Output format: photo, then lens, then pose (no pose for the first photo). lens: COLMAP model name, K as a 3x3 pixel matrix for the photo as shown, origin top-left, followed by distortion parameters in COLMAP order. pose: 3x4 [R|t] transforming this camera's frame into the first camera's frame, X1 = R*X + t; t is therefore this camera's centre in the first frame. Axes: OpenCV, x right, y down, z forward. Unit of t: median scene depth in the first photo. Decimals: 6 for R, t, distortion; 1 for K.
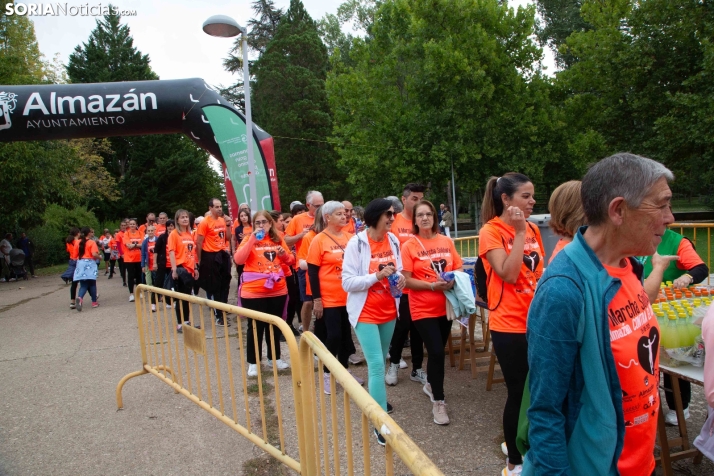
lens RADIAL K [[481.6, 0, 361.4], [0, 481.6, 243.8], [0, 0, 1]] dist [-0.125661, 0.064045]
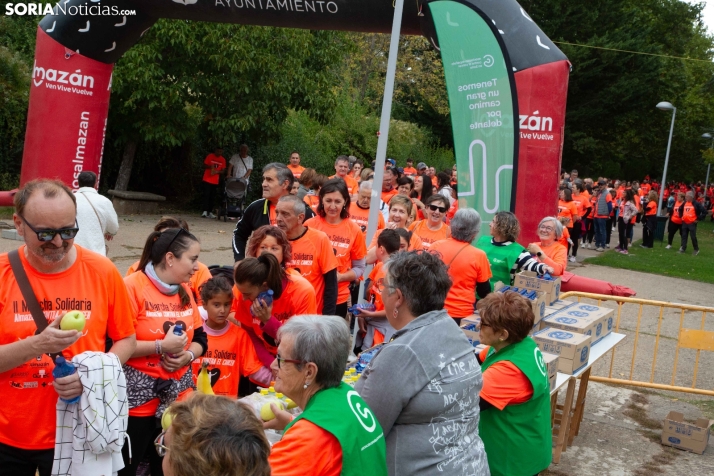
lens RADIAL K [[1033.8, 0, 357.0], [0, 1033.8, 238.0], [0, 0, 1]] dist [0.157470, 0.065857]
pose [[0.780782, 0.207404, -0.589376, 0.421810], [-0.199476, 0.976677, 0.079439, -0.076915], [0.592106, 0.055541, 0.803944, -0.116938]]
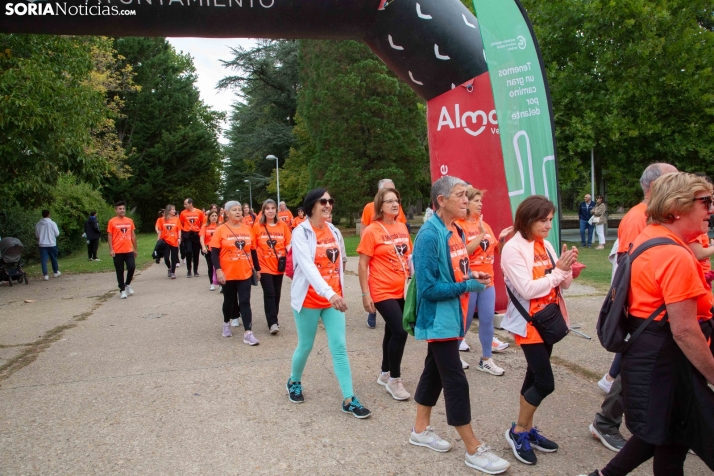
lens RADIAL K [[519.1, 0, 356.4], [0, 519.1, 244.7], [0, 0, 1]] dist [-0.114534, 0.084411]
pose [[0.999522, 0.030168, 0.006696, -0.416360], [-0.030213, 0.999521, 0.006760, 0.002048], [-0.006489, -0.006959, 0.999955, 0.431948]]
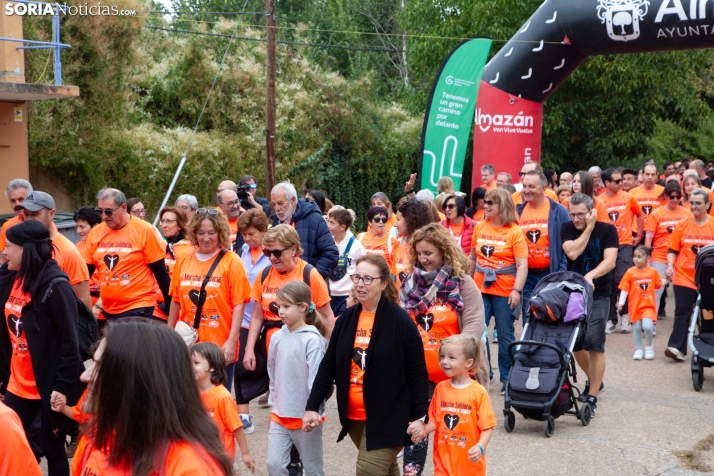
lens RADIAL K [[1279.0, 0, 359.8], [0, 1279.0, 236.1], [0, 0, 1]] dist [0.345891, -0.354537]
pose [[0.701303, 0.107776, -0.704669, 0.487880], [-0.084040, 0.994112, 0.068406, -0.030578], [0.707893, 0.011247, 0.706231, -0.877425]]
